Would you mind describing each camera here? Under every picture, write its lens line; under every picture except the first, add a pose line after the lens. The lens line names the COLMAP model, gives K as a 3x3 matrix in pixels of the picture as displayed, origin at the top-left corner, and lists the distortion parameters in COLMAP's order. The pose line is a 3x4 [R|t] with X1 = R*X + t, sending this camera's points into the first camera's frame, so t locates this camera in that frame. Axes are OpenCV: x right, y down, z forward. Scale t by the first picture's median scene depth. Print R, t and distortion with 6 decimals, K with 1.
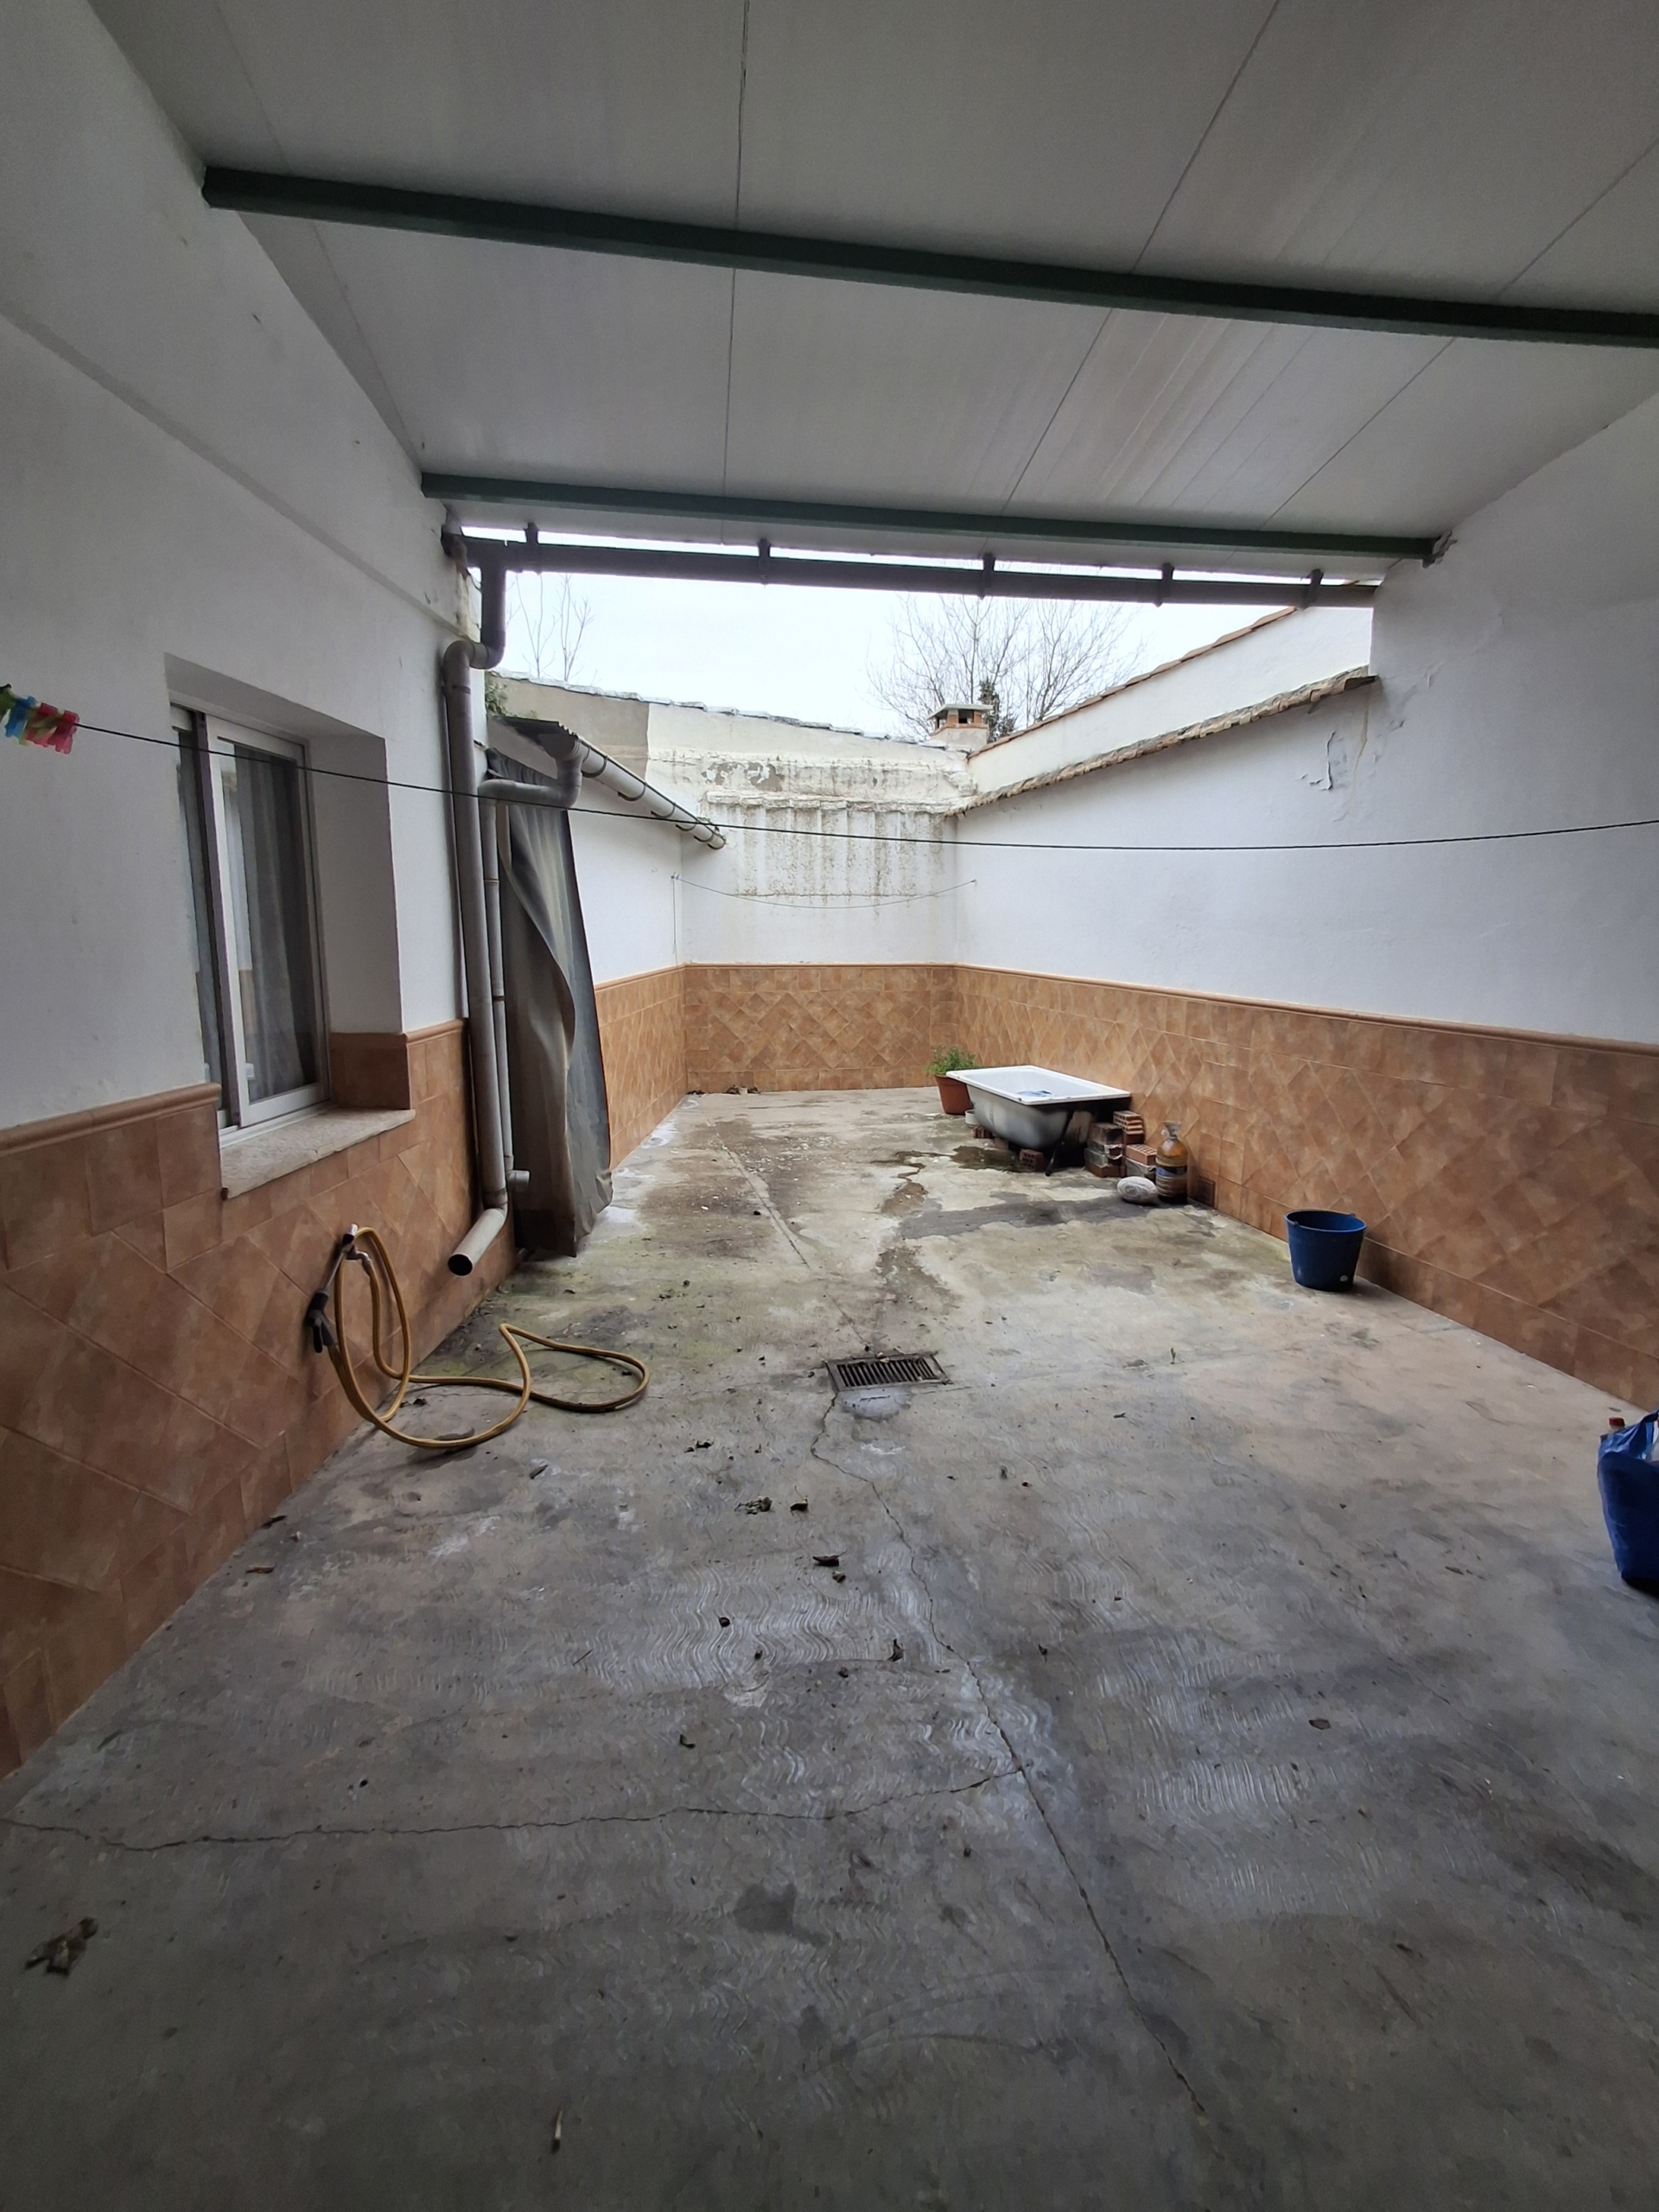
lens RADIAL K [[1004.3, 0, 823.5], [0, 1004.3, 1103.9], [0, 0, 1]] dist [-0.005071, 0.000986]
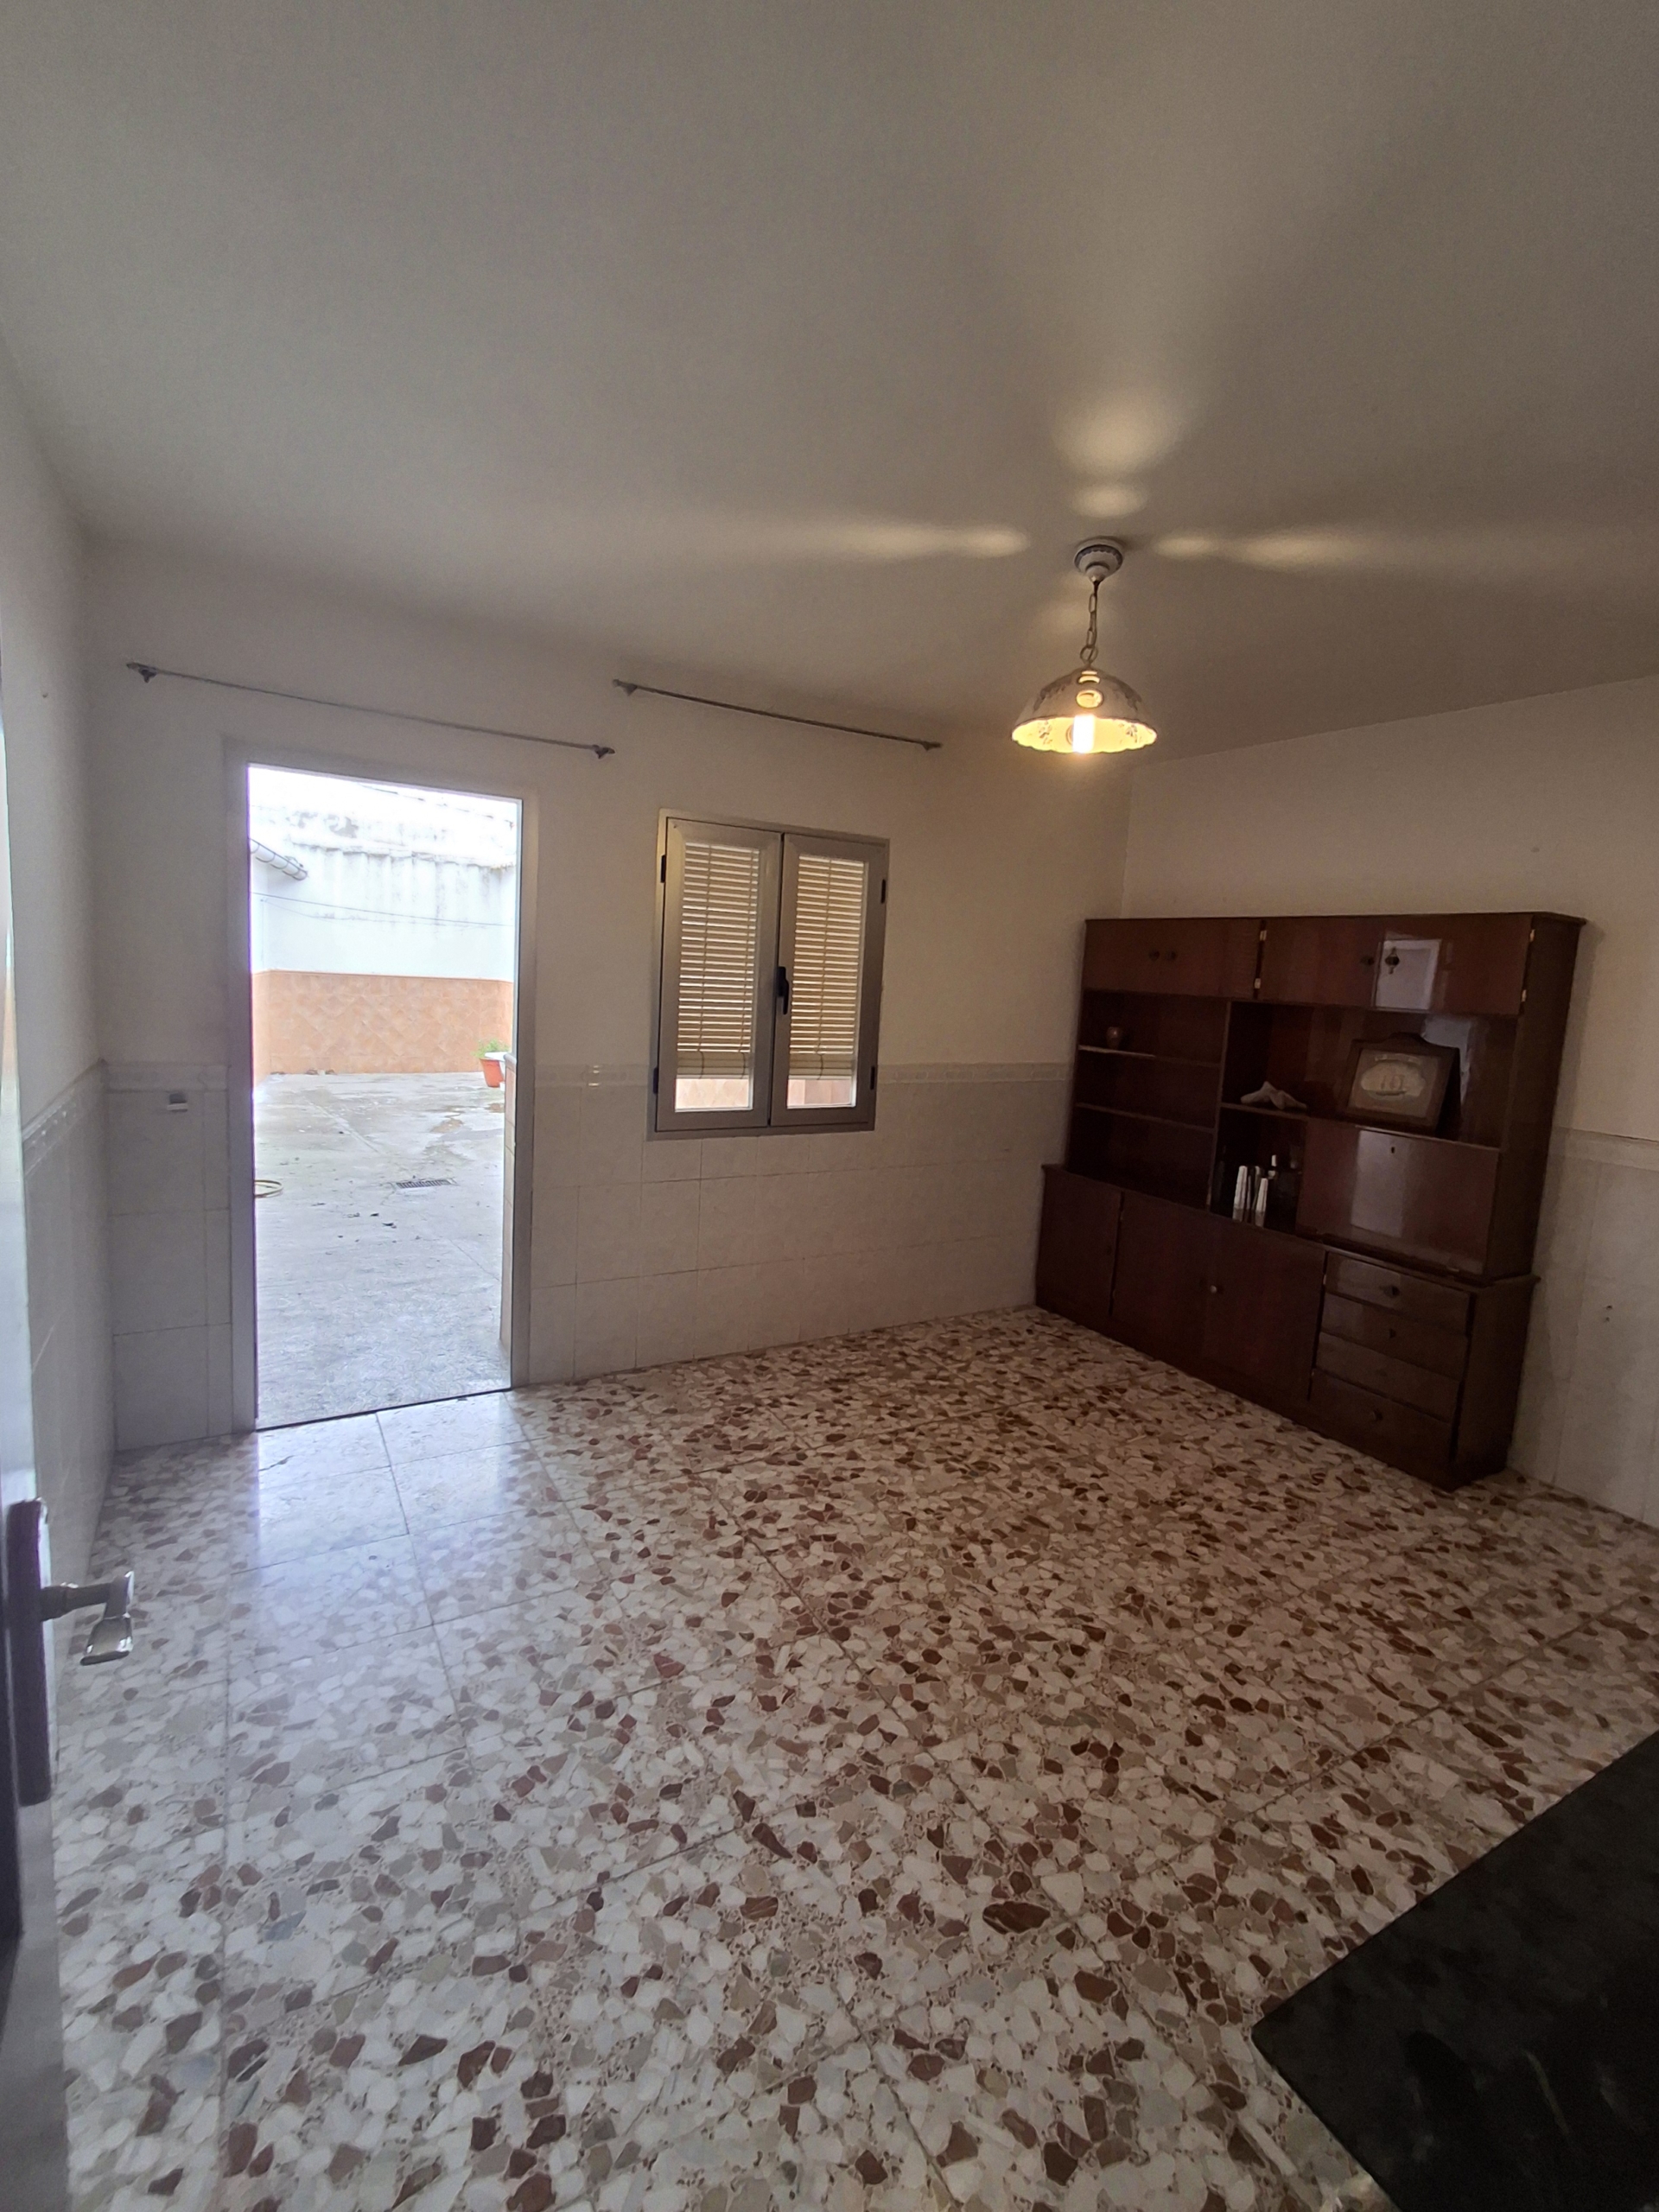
lens RADIAL K [[1004.3, 0, 829.6], [0, 1004.3, 1098.0], [0, 0, 1]] dist [-0.005071, 0.000986]
pose [[0.917372, 0.002788, 0.398021, 0.003933], [0.011286, 0.999391, -0.033012, 0.068925], [-0.397871, 0.034776, 0.916782, -0.409055]]
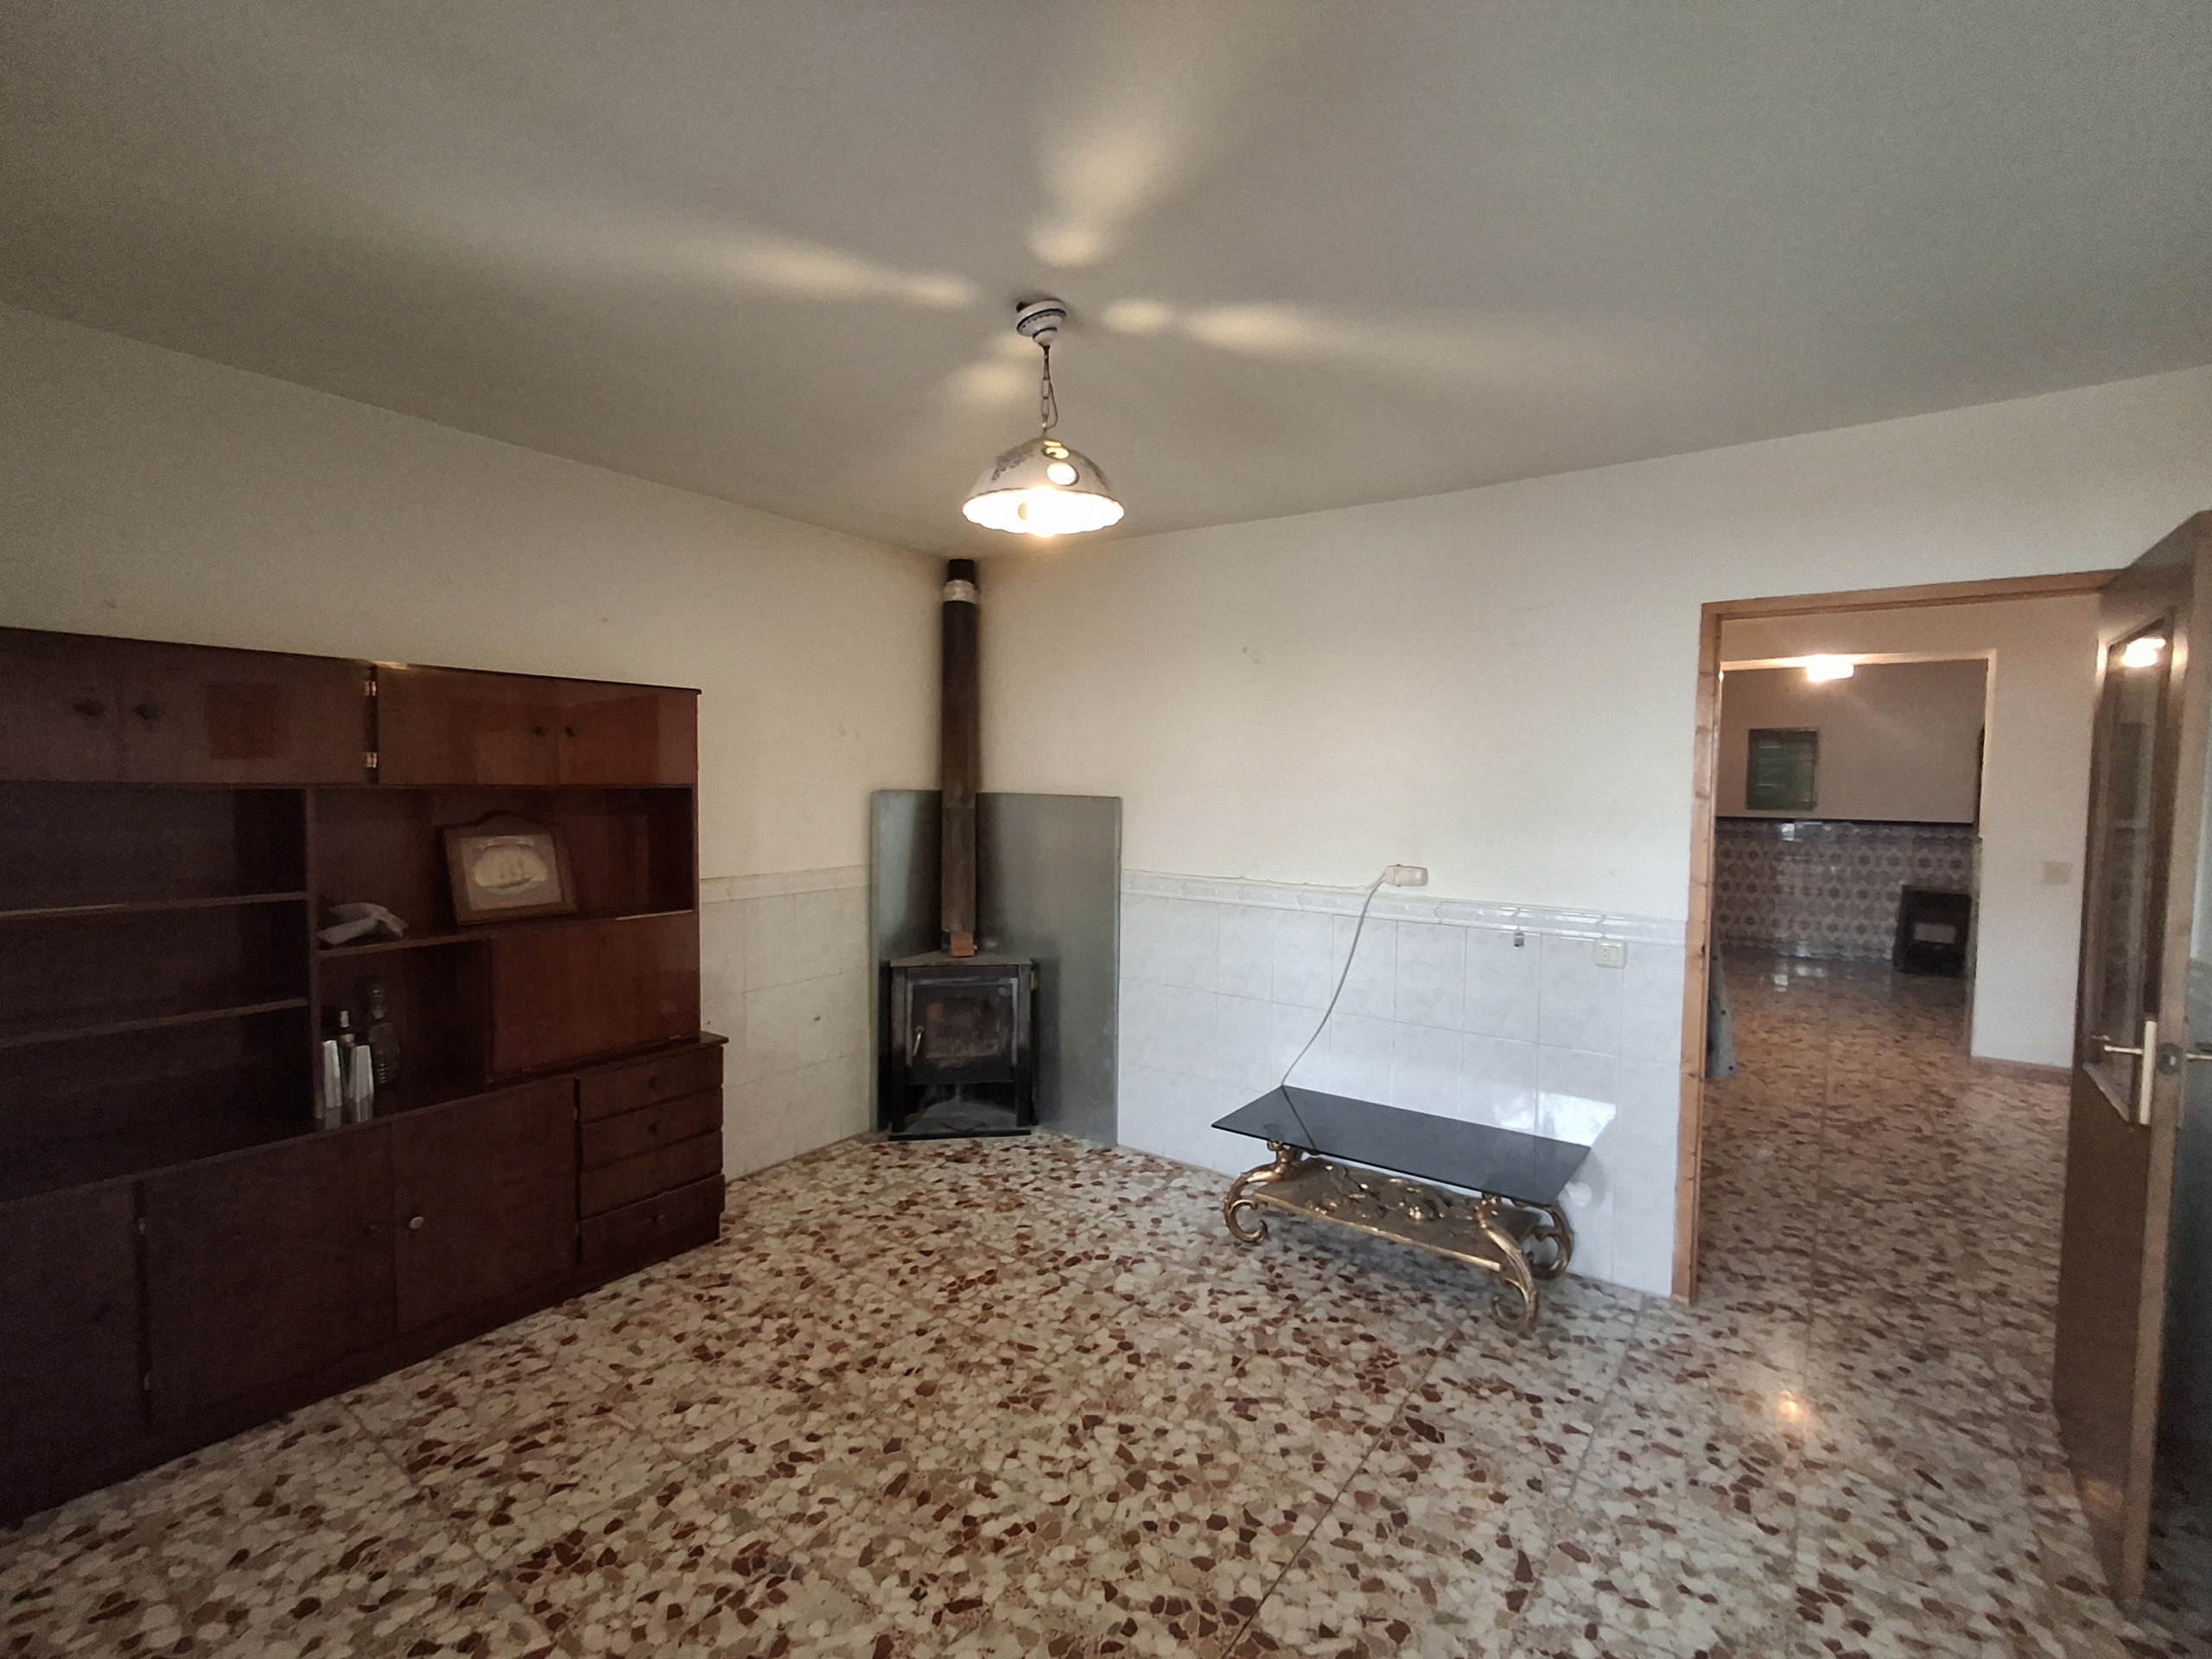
lens RADIAL K [[1004.3, 0, 1093.6], [0, 1004.3, 816.4], [0, 0, 1]] dist [-0.005071, 0.000986]
pose [[-0.726323, -0.038806, 0.686257, -0.003612], [0.105672, 0.980232, 0.167270, 0.003898], [-0.679182, 0.194010, -0.707864, -0.059289]]
